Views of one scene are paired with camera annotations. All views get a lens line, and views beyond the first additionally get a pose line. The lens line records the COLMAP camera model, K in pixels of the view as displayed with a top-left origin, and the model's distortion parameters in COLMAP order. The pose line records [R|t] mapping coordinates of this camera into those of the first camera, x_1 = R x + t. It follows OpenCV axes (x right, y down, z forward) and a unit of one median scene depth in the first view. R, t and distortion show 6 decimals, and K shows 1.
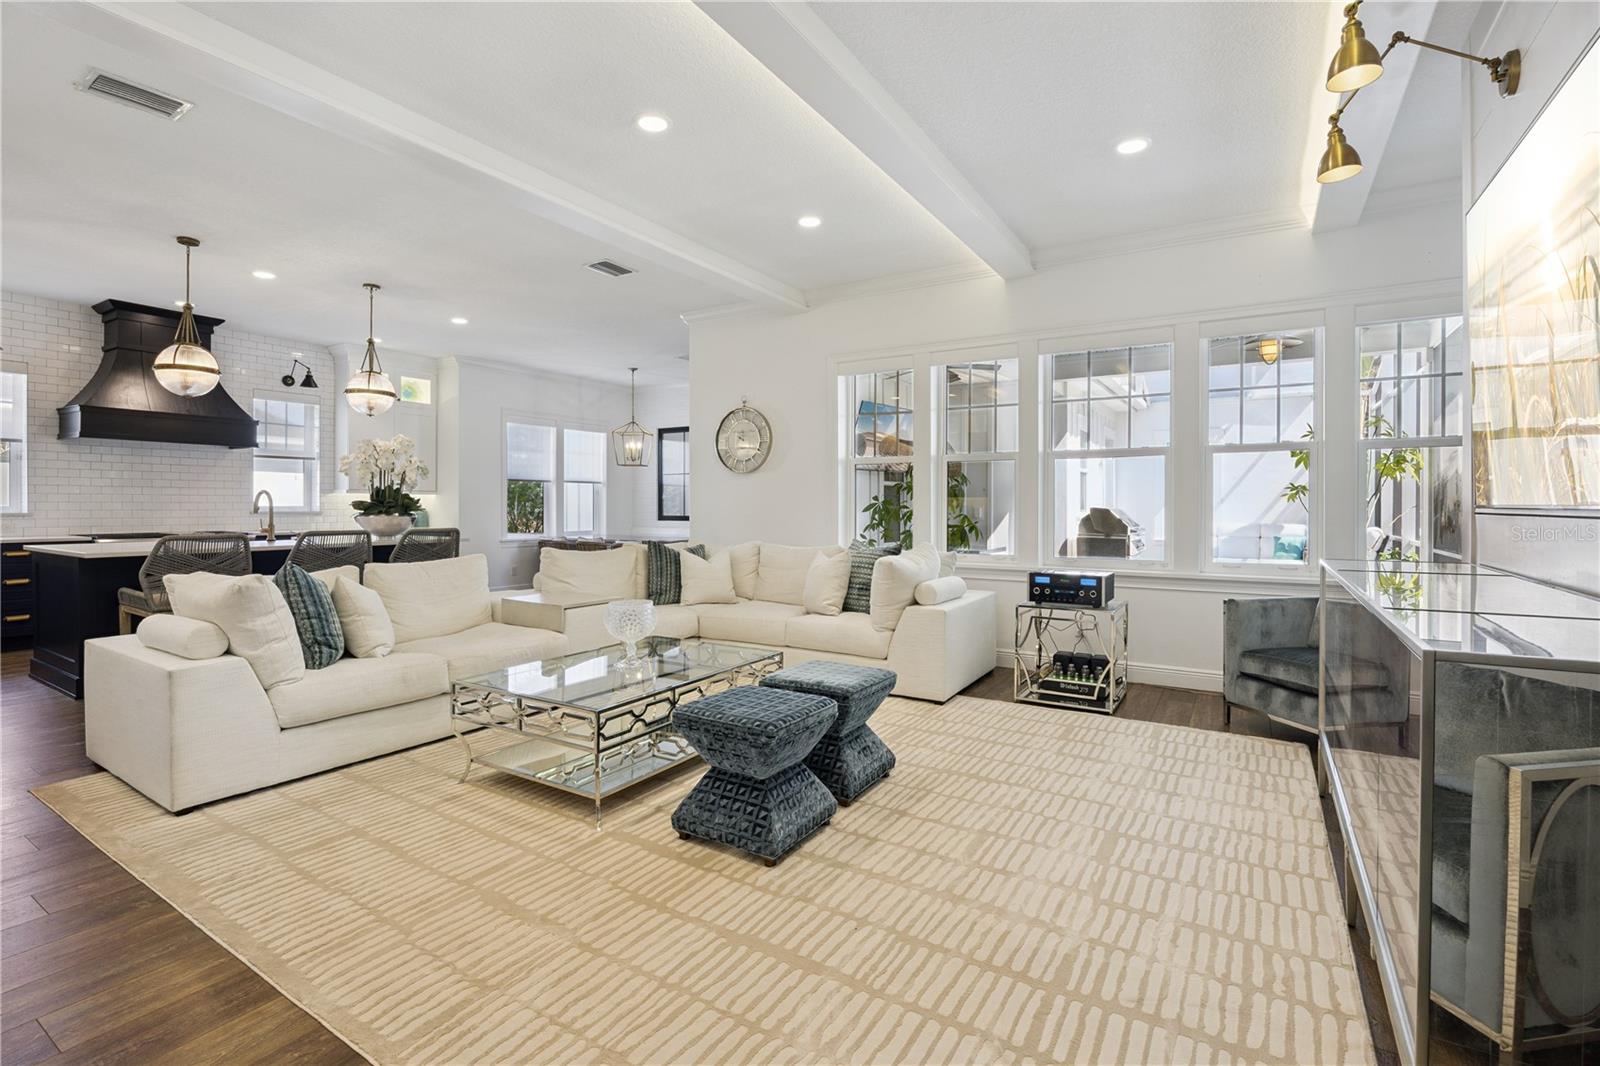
lens RADIAL K [[746.7, 0, 793.0], [0, 746.7, 512.2], [0, 0, 1]] dist [-0.002386, -0.000418]
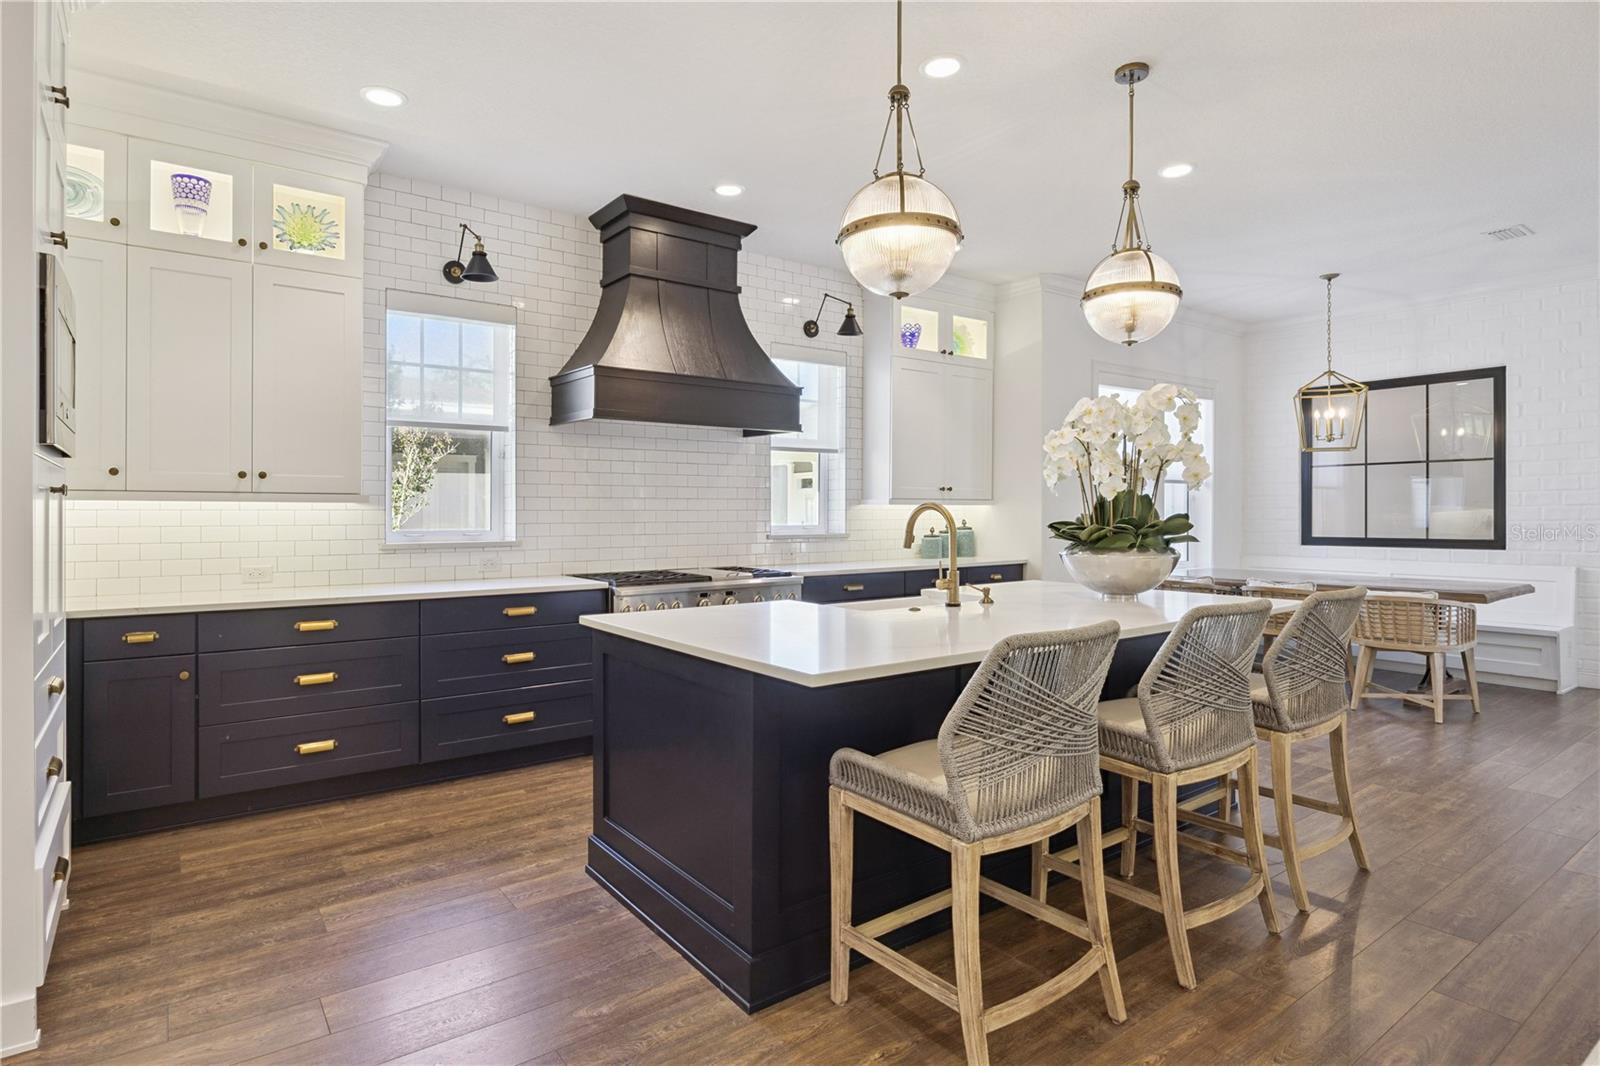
lens RADIAL K [[862.0, 0, 803.2], [0, 862.0, 512.2], [0, 0, 1]] dist [0.000140, 0.000016]
pose [[0.937487, -0.004444, -0.347993, -0.507669], [0.002056, 0.999972, -0.007232, -0.017063], [0.348015, 0.006065, 0.937469, 0.367829]]
